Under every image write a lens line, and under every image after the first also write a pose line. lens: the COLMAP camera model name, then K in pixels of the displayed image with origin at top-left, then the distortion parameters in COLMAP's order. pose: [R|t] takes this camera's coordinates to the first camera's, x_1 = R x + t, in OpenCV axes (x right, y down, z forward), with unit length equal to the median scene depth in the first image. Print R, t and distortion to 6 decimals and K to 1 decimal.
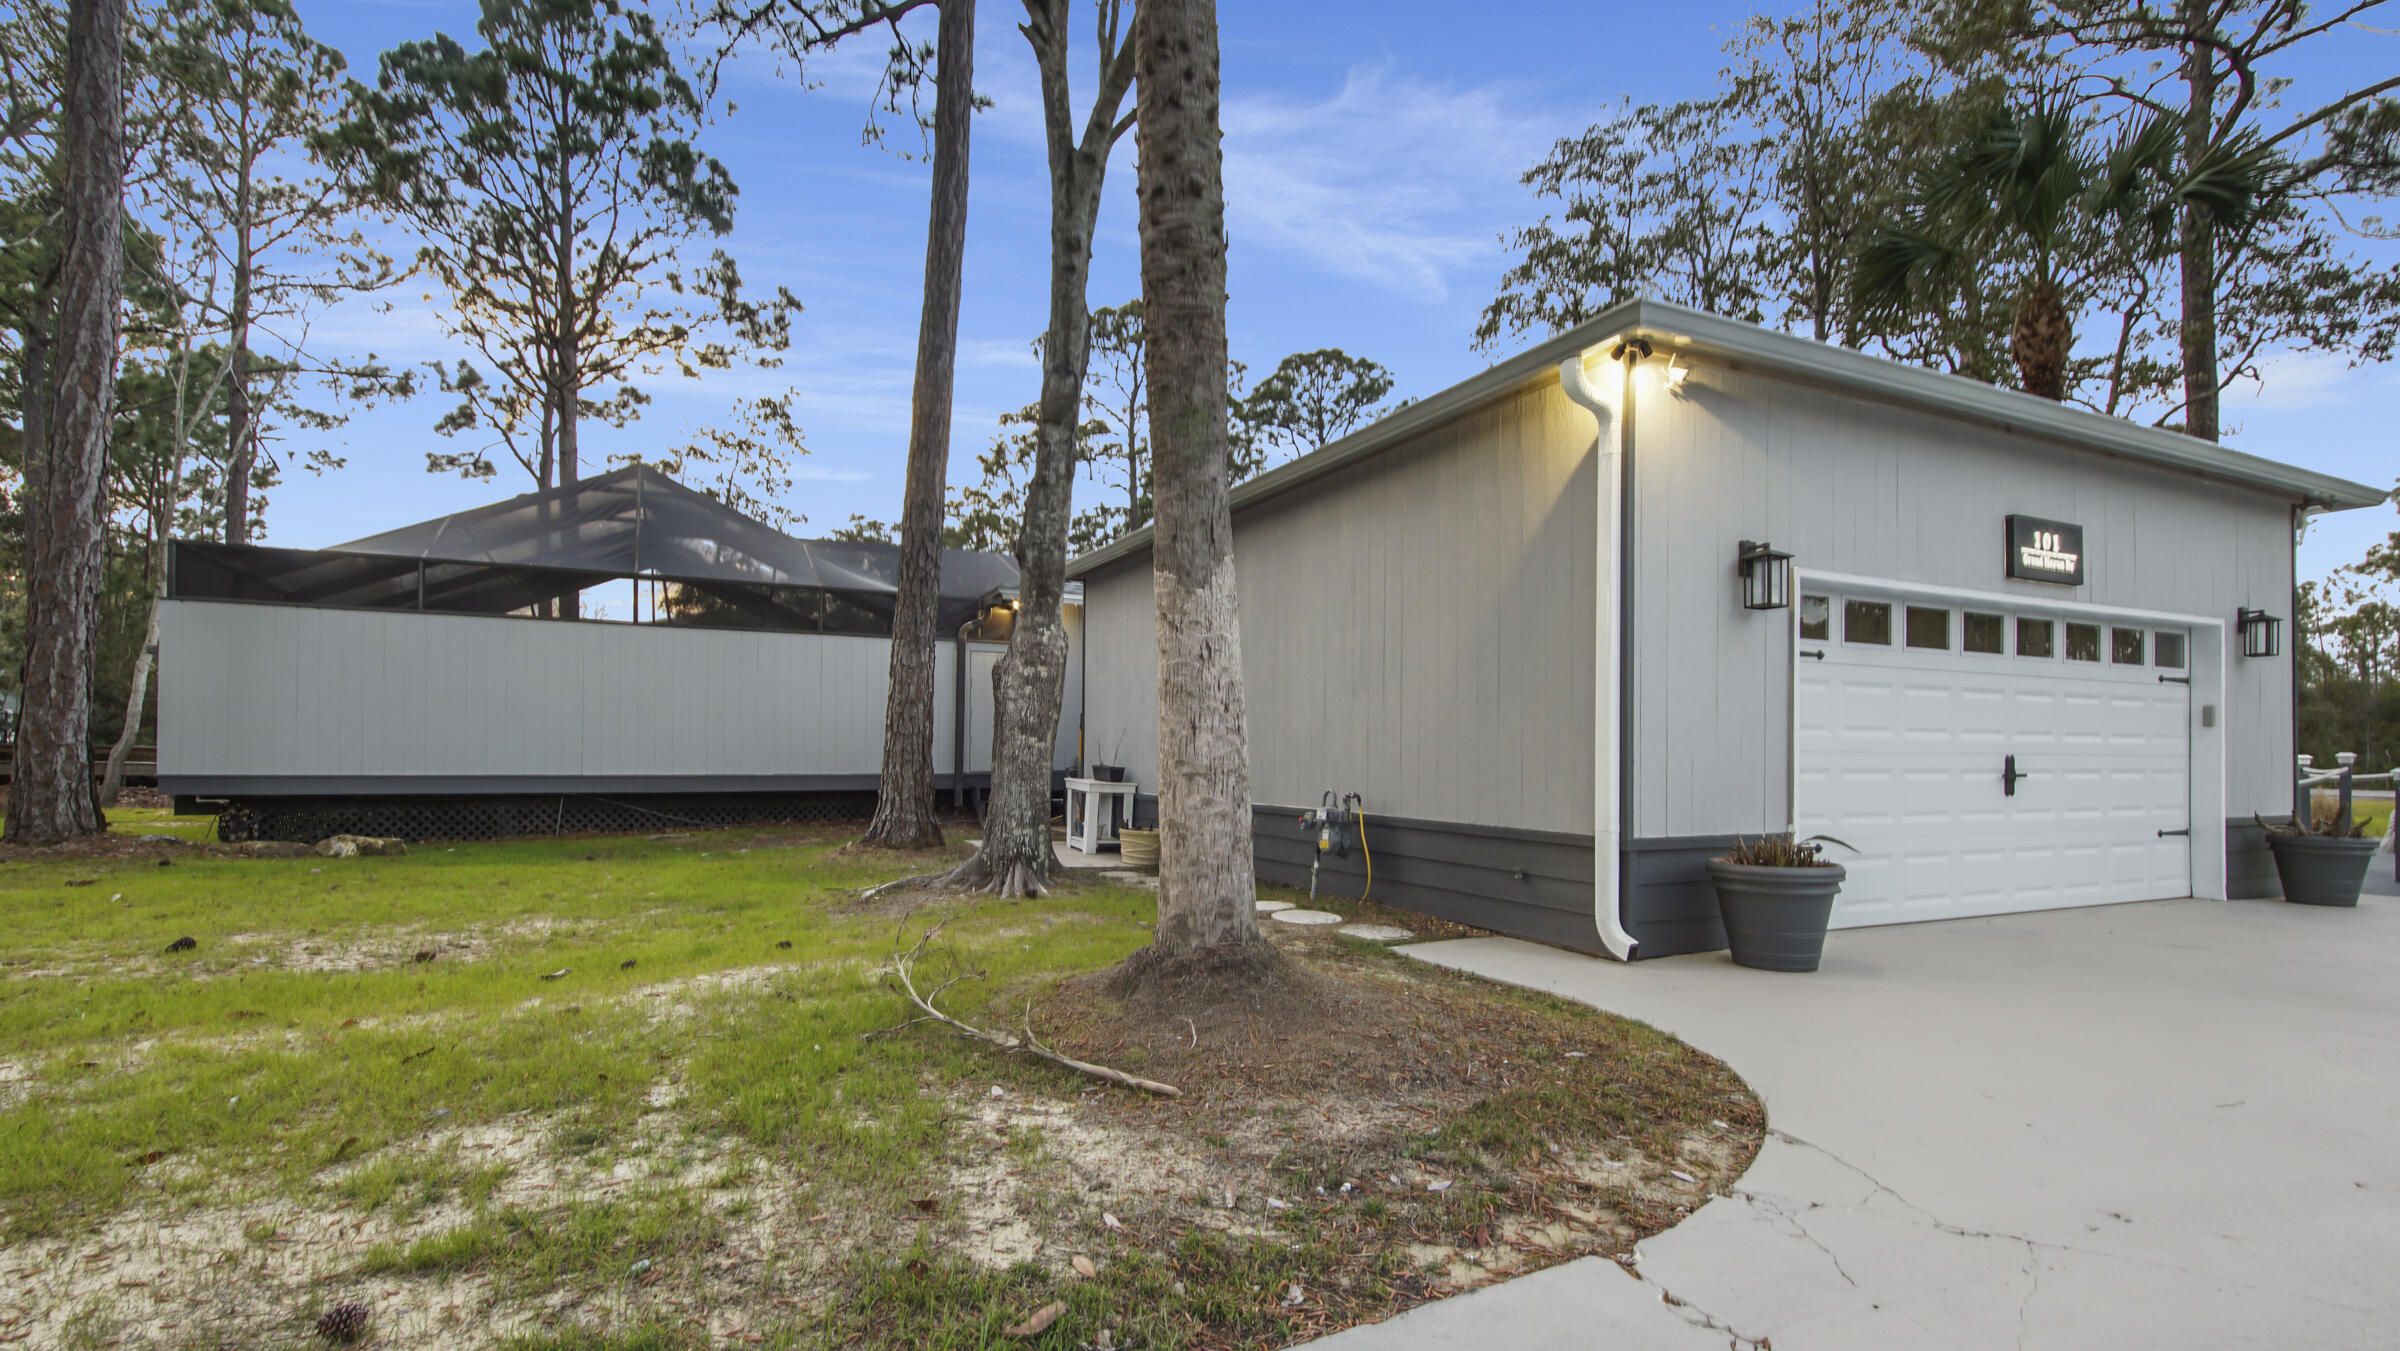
lens RADIAL K [[1060.6, 0, 1200.4], [0, 1060.6, 719.9], [0, 0, 1]] dist [0.041982, -0.022264]
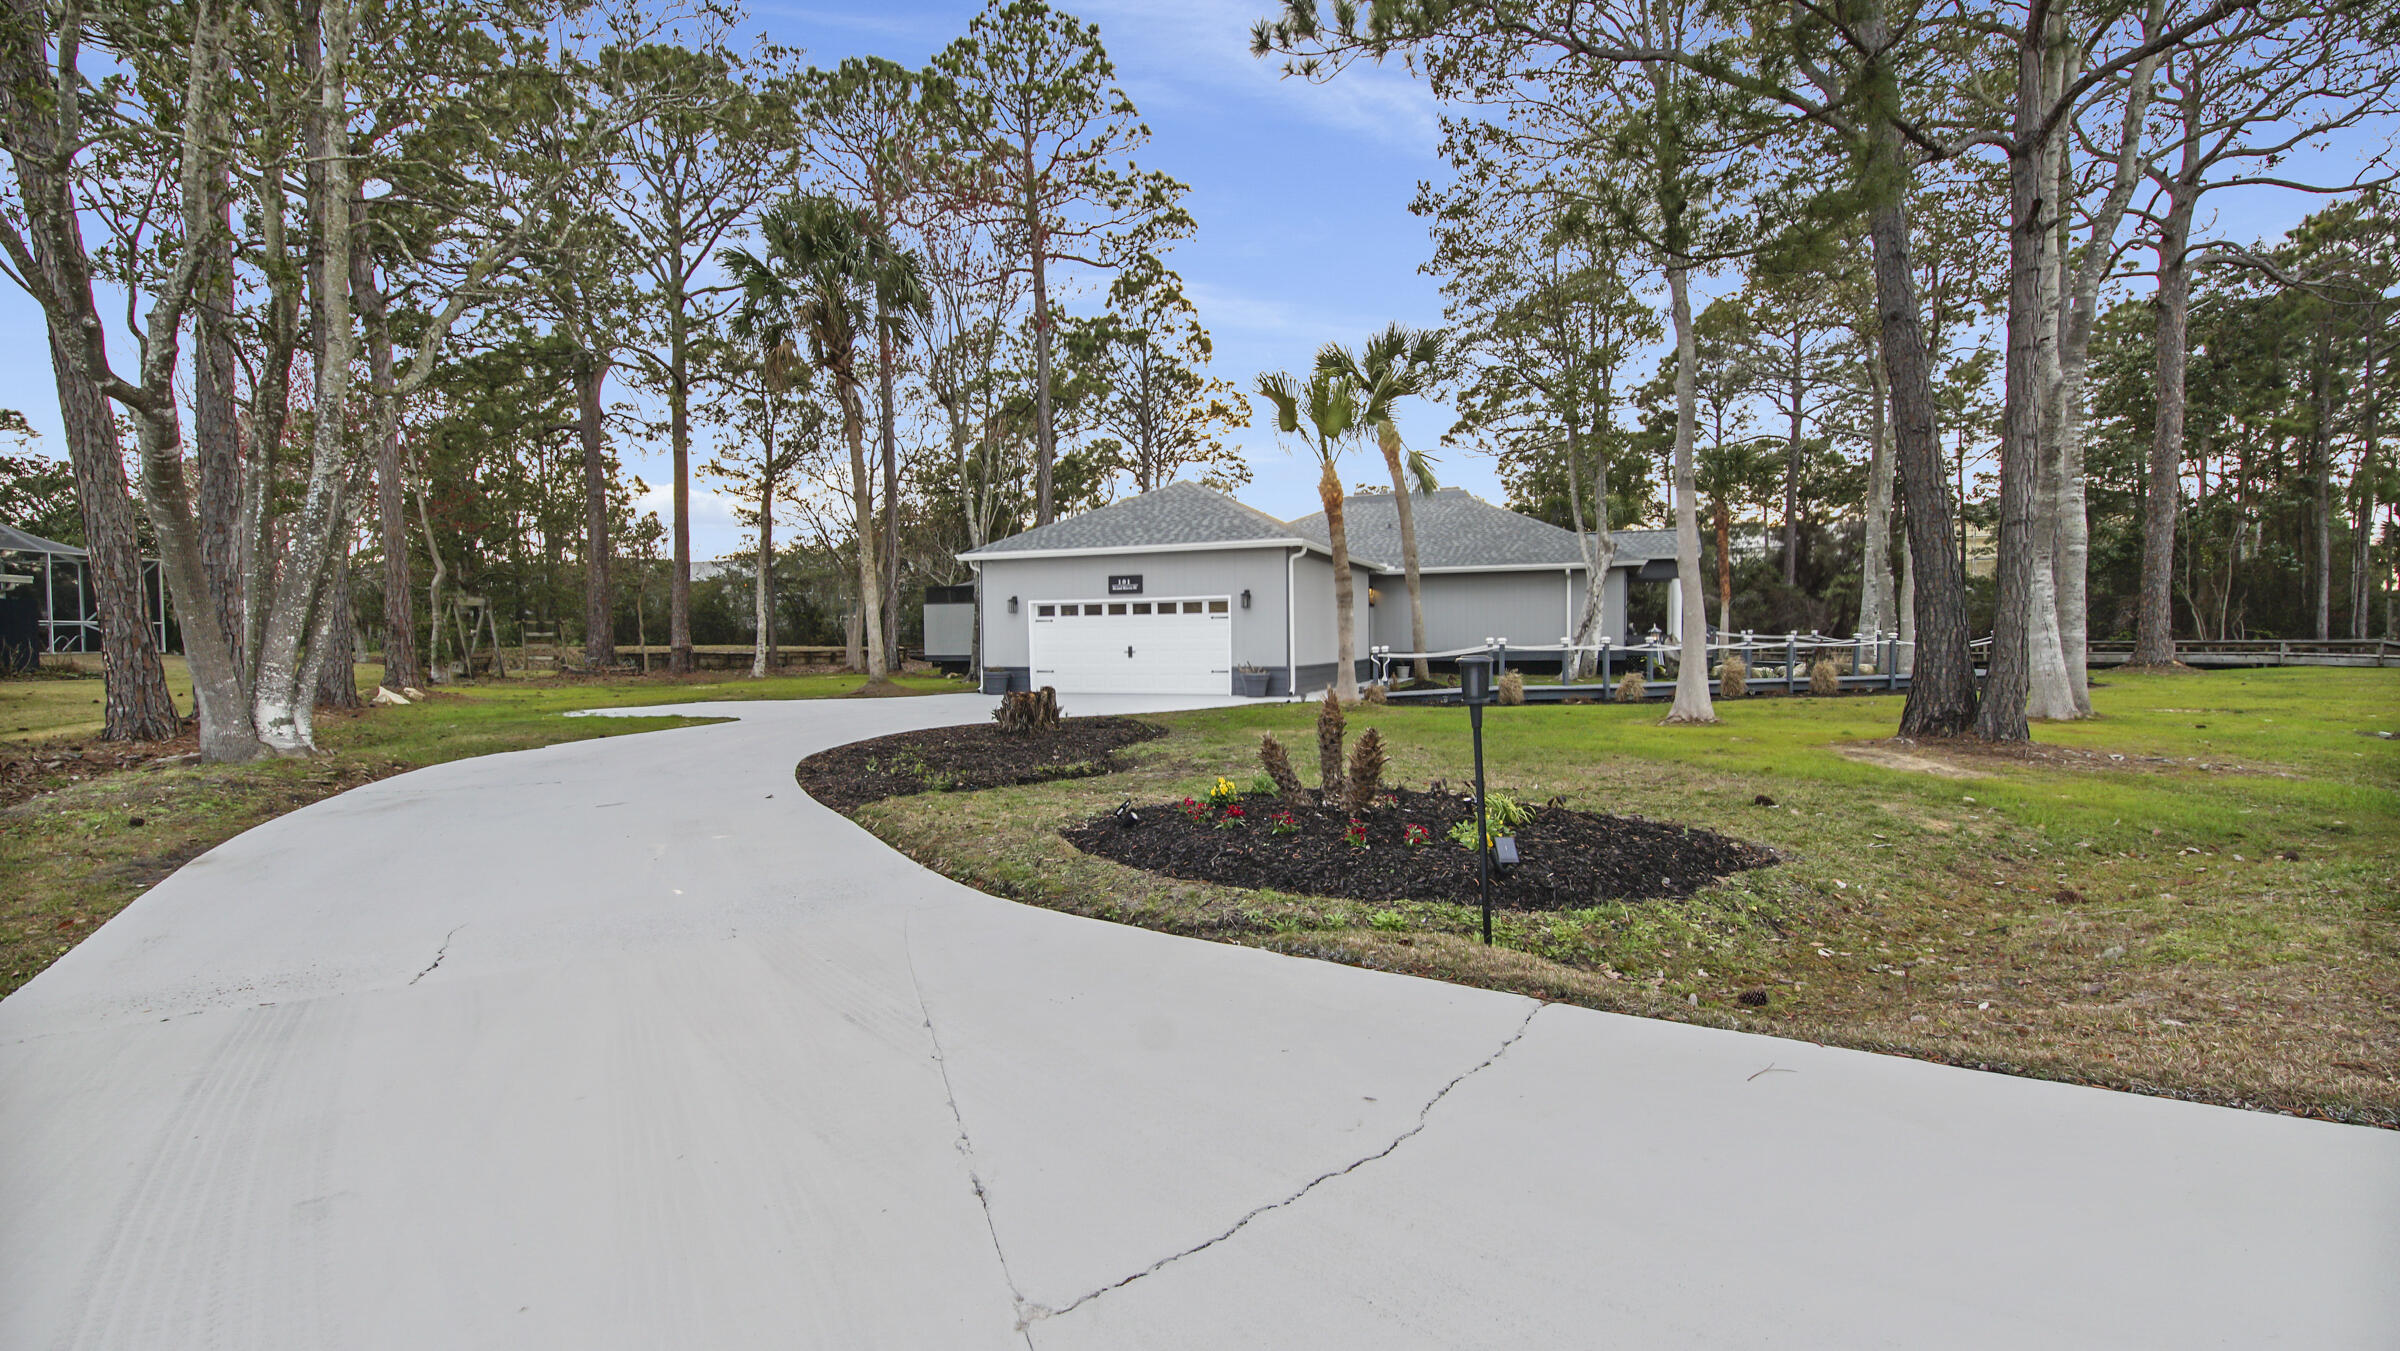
lens RADIAL K [[1047.1, 0, 1200.1], [0, 1047.1, 686.4], [0, 0, 1]] dist [0.033949, -0.020594]
pose [[0.683297, 0.016519, -0.729953, 2.912161], [0.037453, 0.997635, 0.057635, -0.018097], [0.729179, -0.066721, 0.681063, -0.933943]]
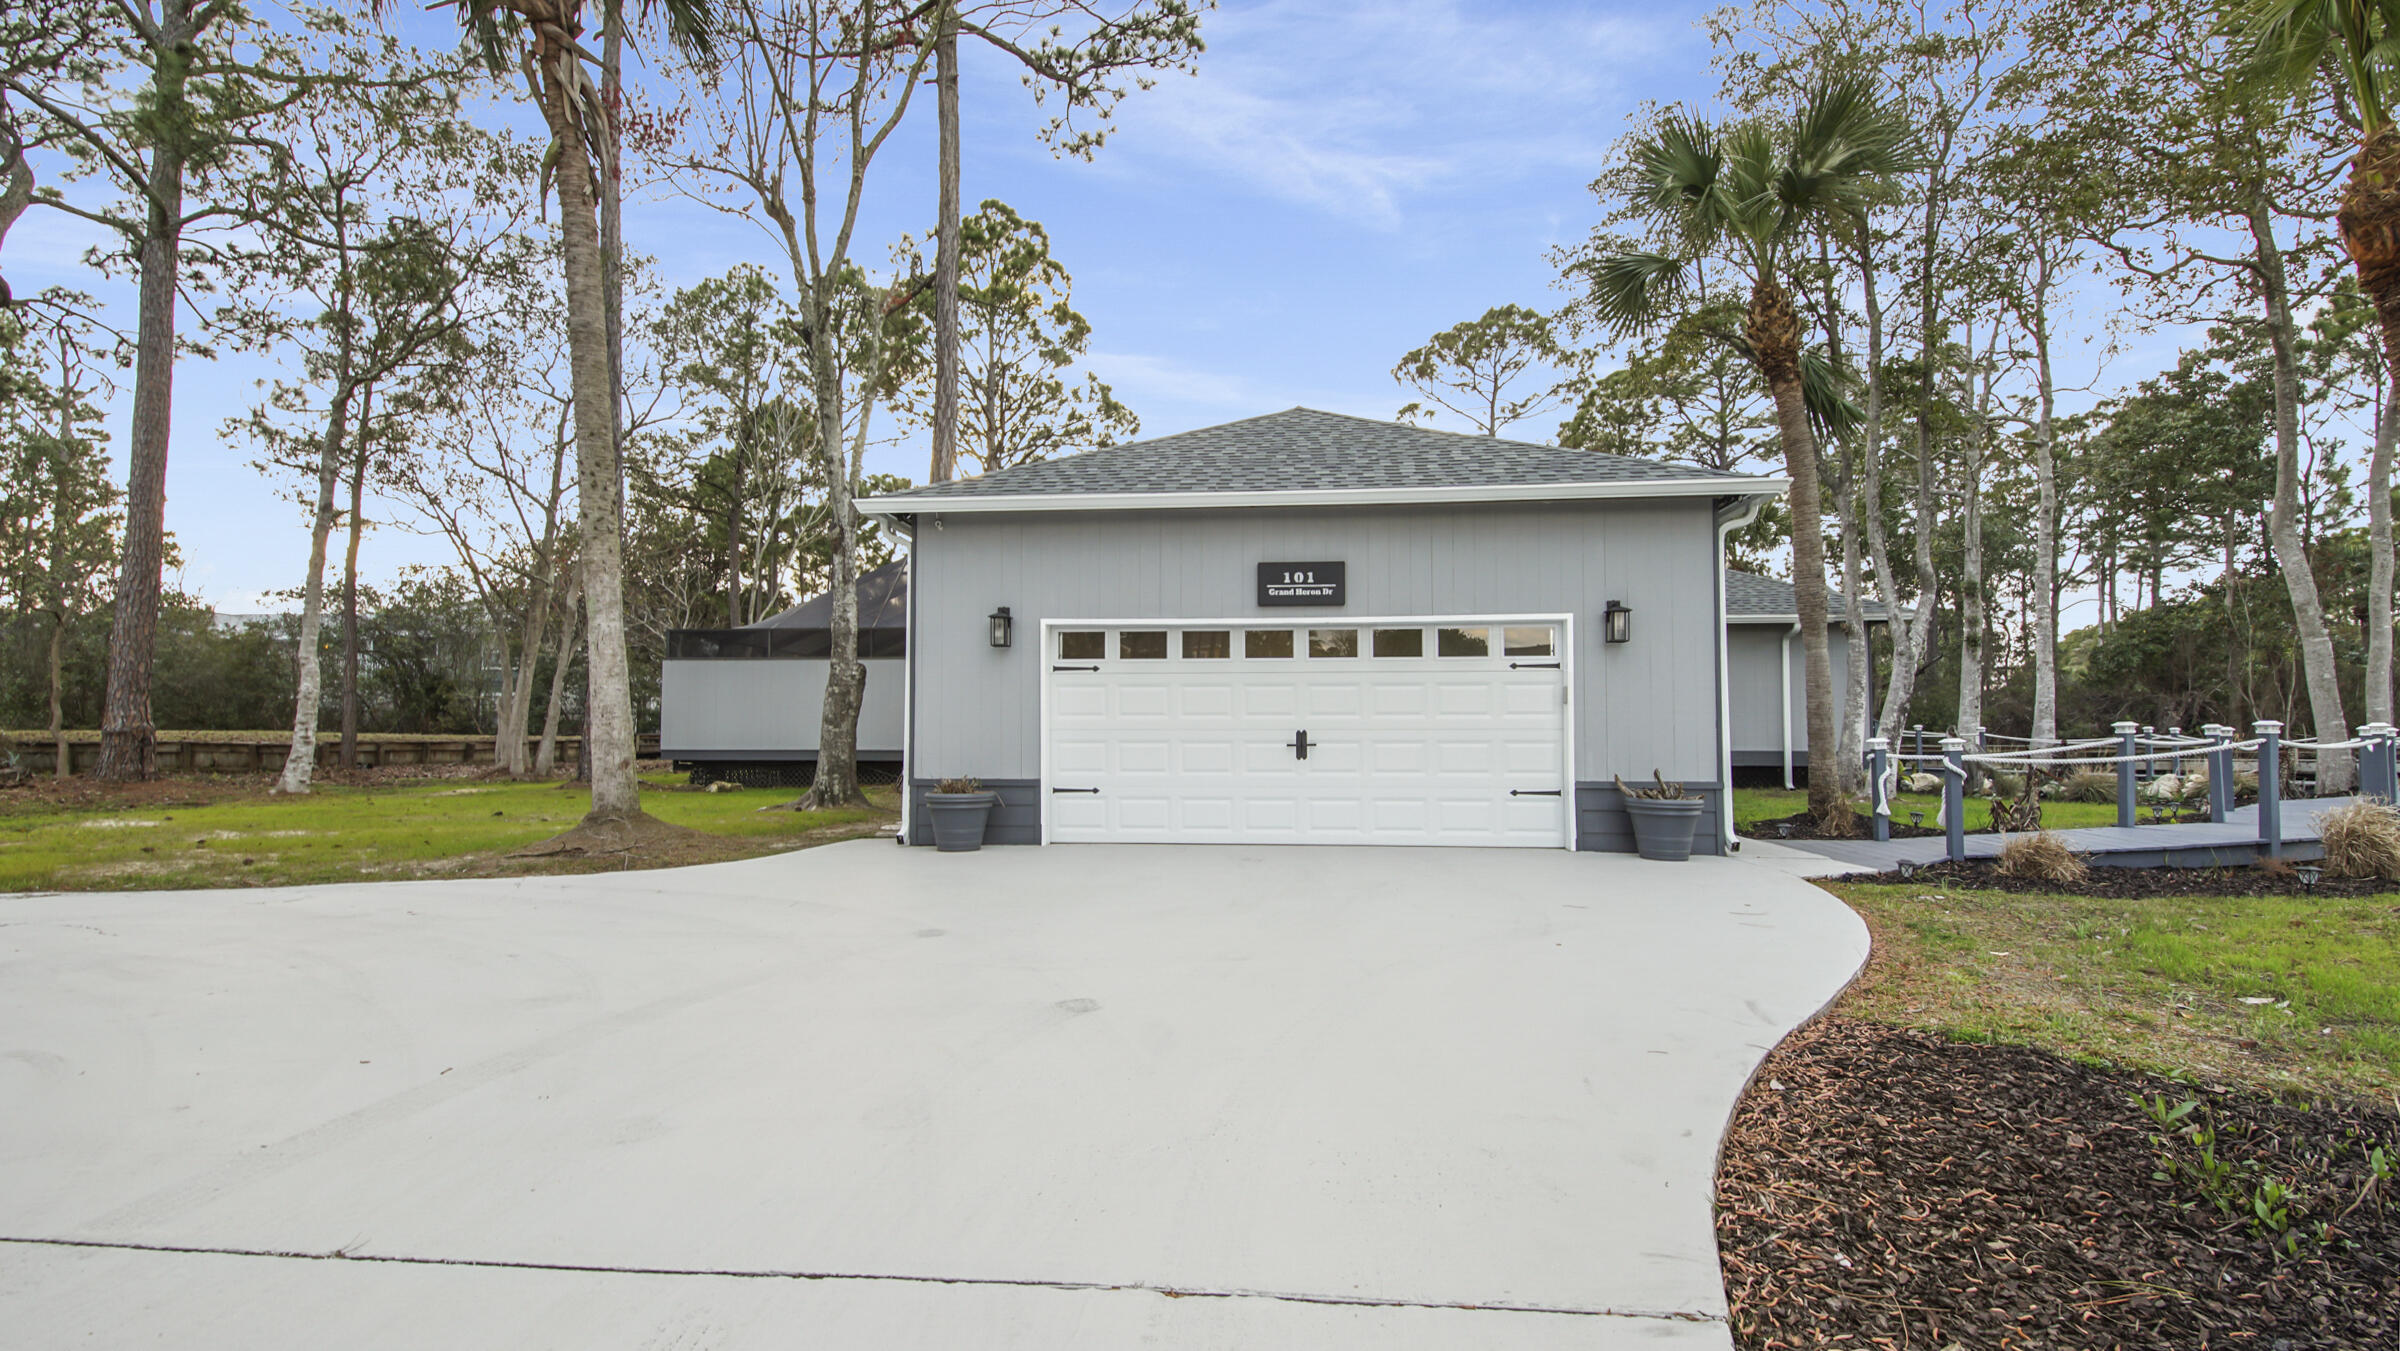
lens RADIAL K [[1047.1, 0, 1200.1], [0, 1047.1, 686.4], [0, 0, 1]] dist [0.033949, -0.020594]
pose [[0.855545, -0.032586, -0.516702, 1.202611], [0.024015, 0.999441, -0.023267, 0.004076], [0.517171, 0.007497, 0.855849, -0.203953]]
